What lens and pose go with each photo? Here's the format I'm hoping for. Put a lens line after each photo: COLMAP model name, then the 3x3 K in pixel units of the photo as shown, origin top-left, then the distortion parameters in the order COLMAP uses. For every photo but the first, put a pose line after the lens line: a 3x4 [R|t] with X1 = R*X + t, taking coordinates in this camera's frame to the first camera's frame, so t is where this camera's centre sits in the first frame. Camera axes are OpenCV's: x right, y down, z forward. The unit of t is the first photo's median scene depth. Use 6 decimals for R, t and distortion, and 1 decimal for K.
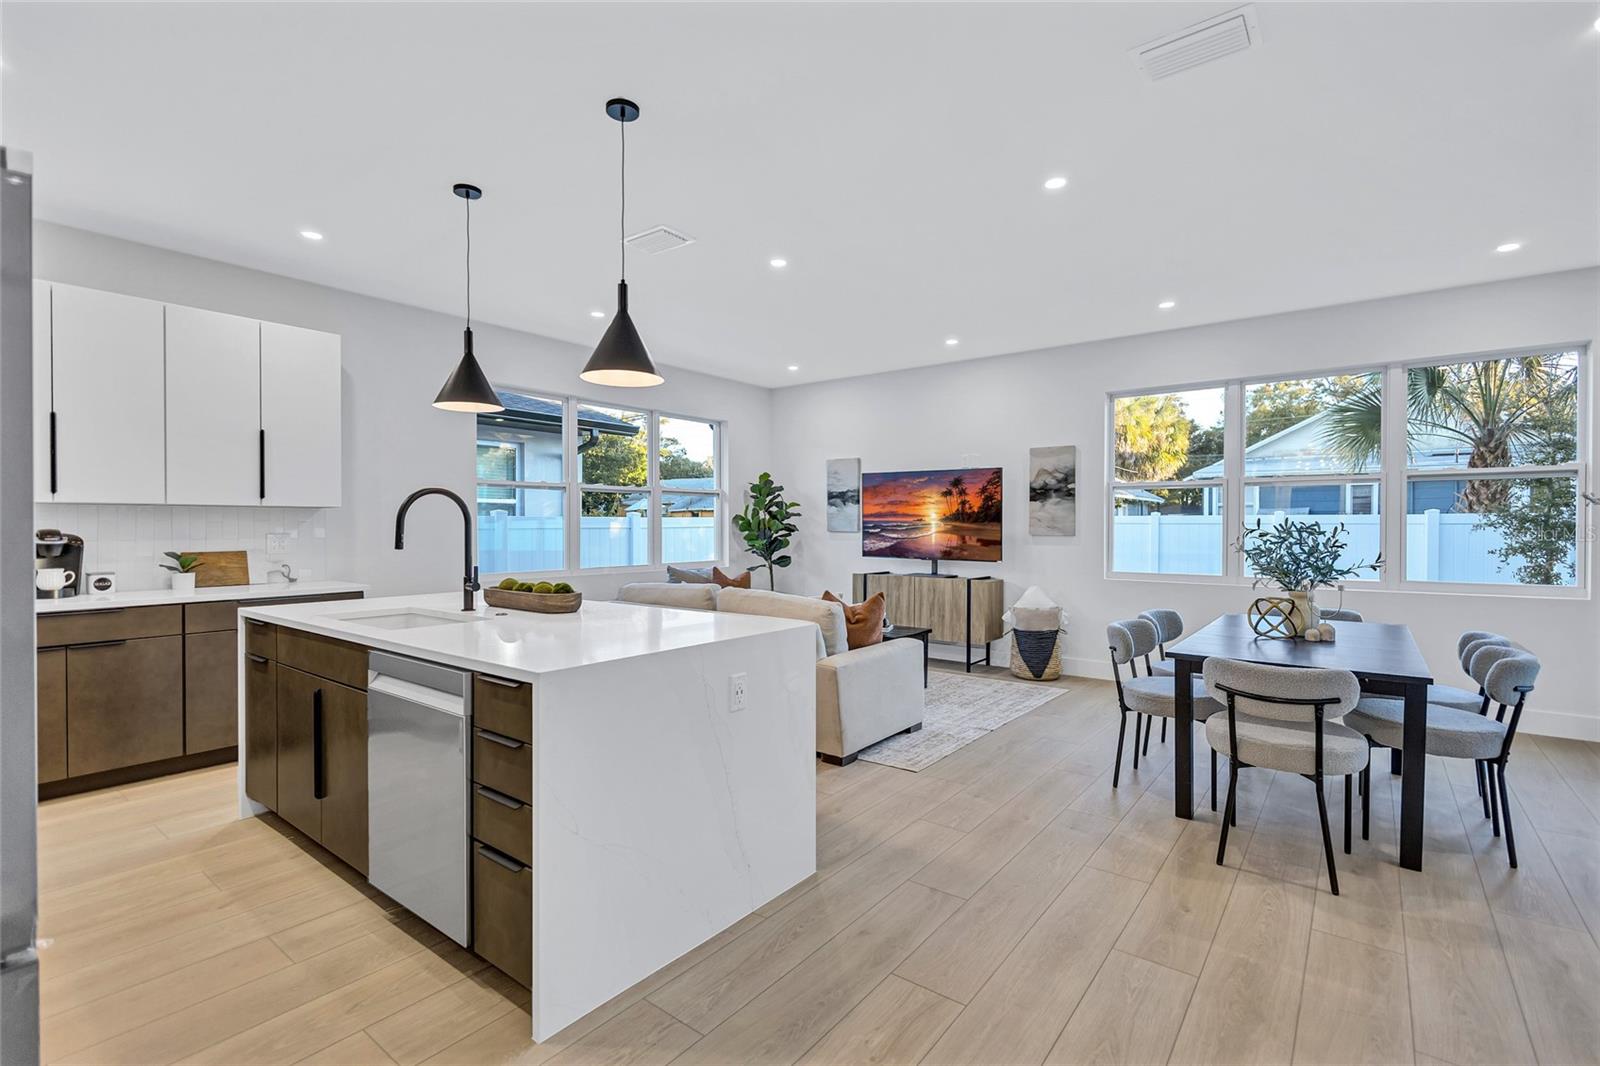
lens RADIAL K [[731.8, 0, 798.7], [0, 731.8, 530.5], [0, 0, 1]] dist [0.005525, -0.000064]
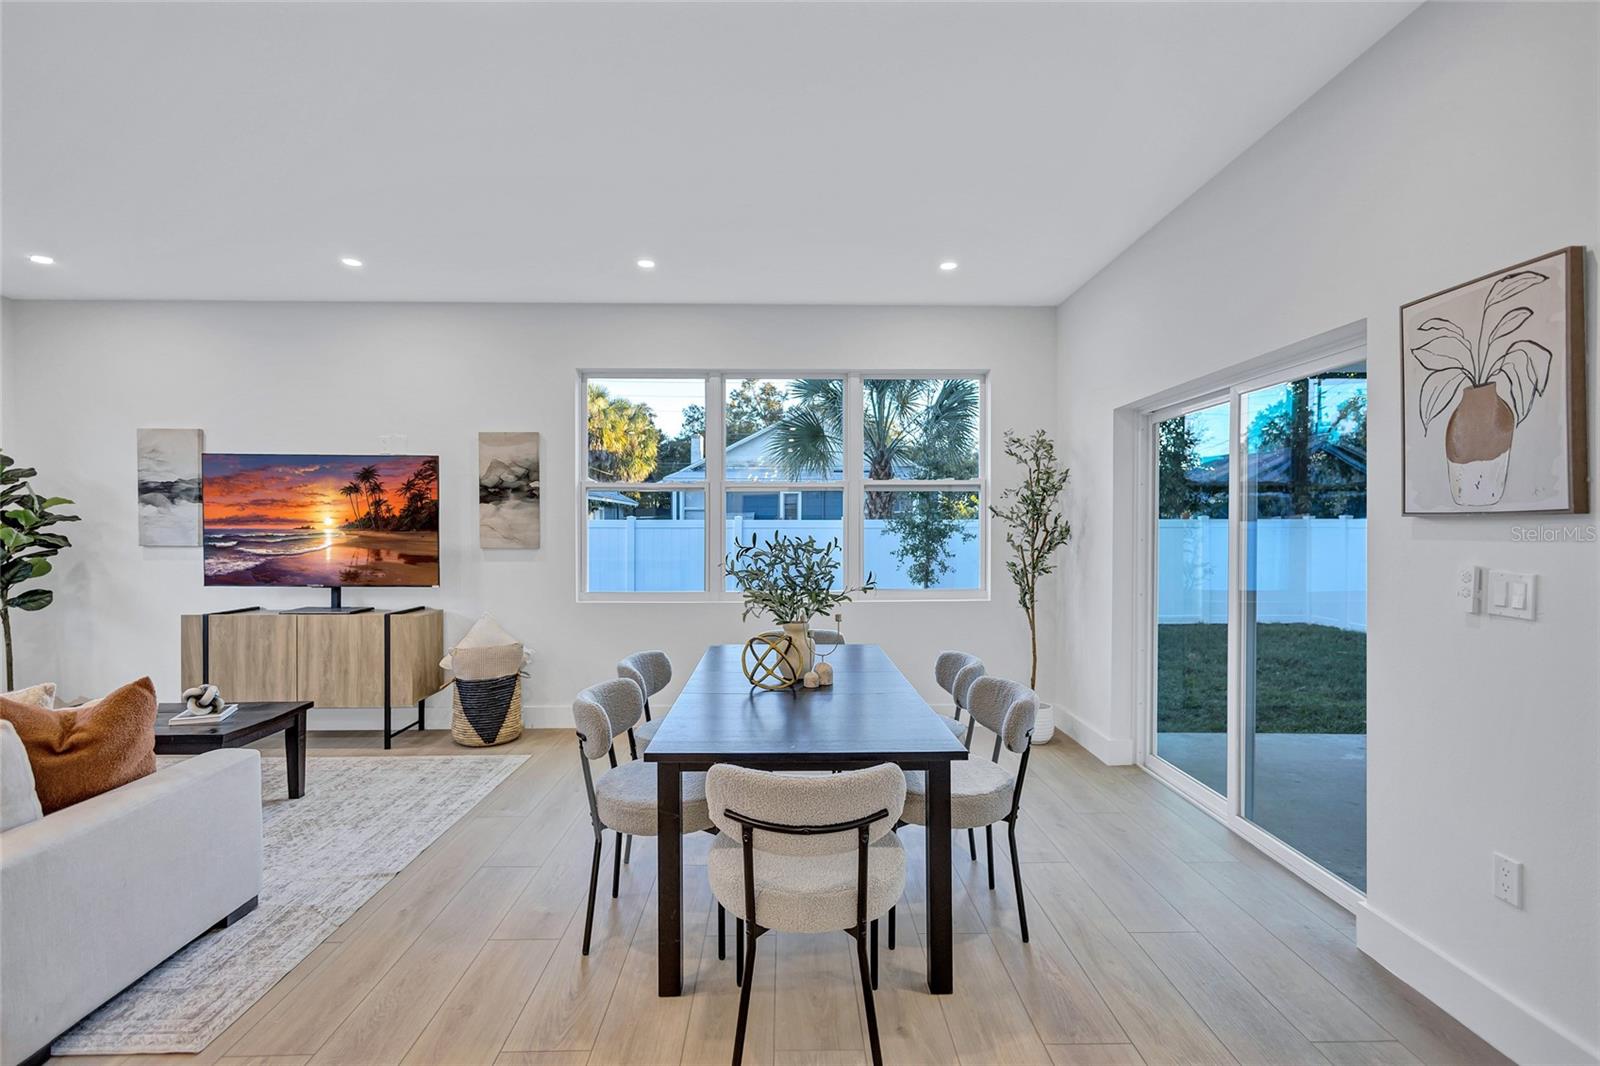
lens RADIAL K [[734.9, 0, 798.4], [0, 734.9, 532.9], [0, 0, 1]] dist [0.016044, -0.007445]
pose [[0.777779, -0.007489, 0.628493, 0.095976], [0.006518, 0.999971, 0.003850, -0.010325], [-0.628504, 0.001102, 0.777806, 0.210767]]
